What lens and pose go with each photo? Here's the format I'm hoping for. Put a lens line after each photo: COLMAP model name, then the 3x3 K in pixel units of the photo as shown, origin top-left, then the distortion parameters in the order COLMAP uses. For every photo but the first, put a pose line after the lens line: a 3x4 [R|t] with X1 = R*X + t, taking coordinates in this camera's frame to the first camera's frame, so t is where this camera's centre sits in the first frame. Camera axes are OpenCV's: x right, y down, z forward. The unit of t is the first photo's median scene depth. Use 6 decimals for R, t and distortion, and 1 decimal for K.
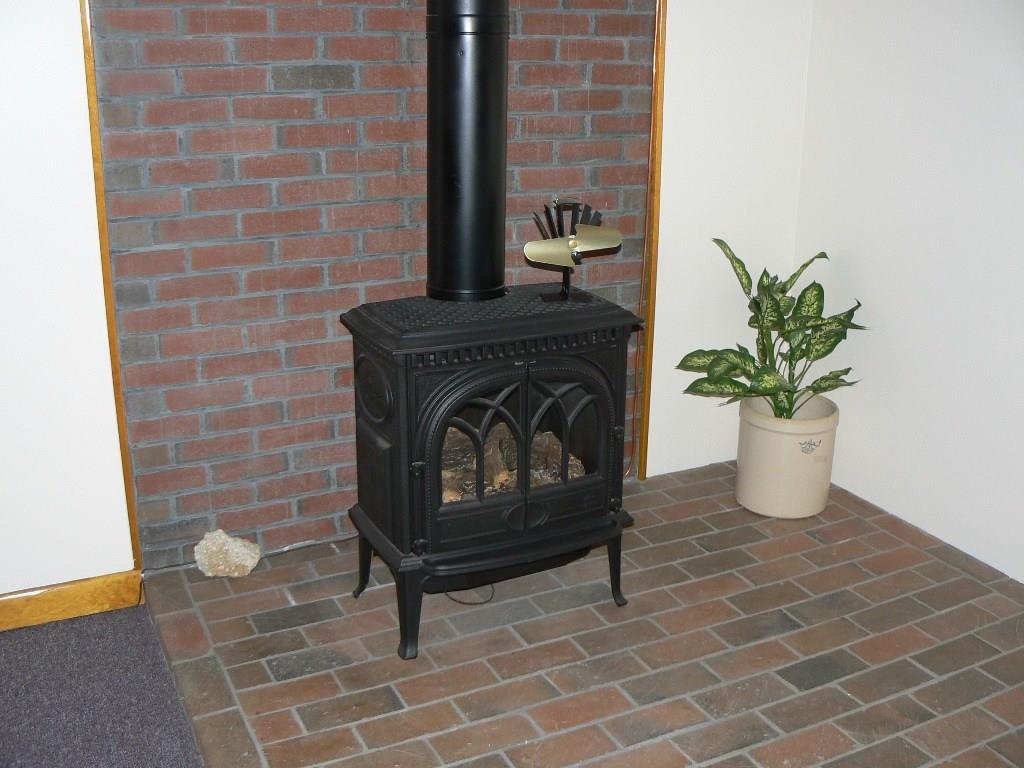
lens RADIAL K [[1104.6, 0, 512.0], [0, 1104.6, 384.0], [0, 0, 1]] dist [-0.221893, 0.319347]
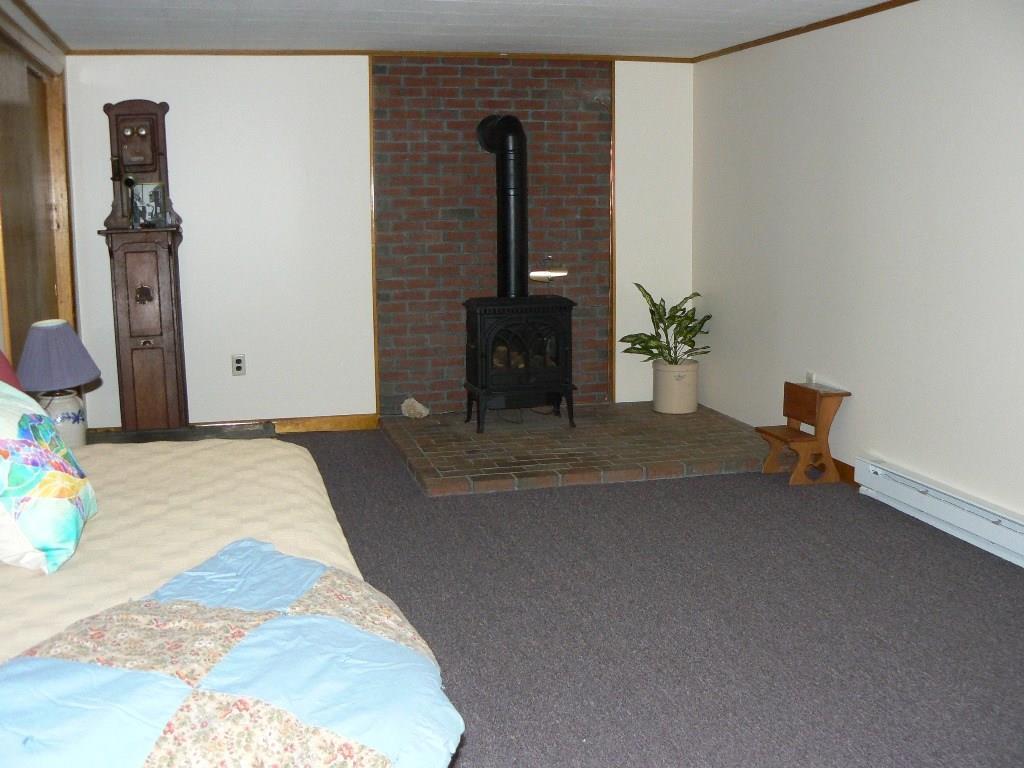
lens RADIAL K [[1104.6, 0, 512.0], [0, 1104.6, 384.0], [0, 0, 1]] dist [-0.221893, 0.319347]
pose [[0.979854, 0.014528, -0.199188, 0.436436], [-0.042985, 0.989317, -0.139299, 0.441141], [0.195036, 0.145055, 0.970010, -1.340818]]
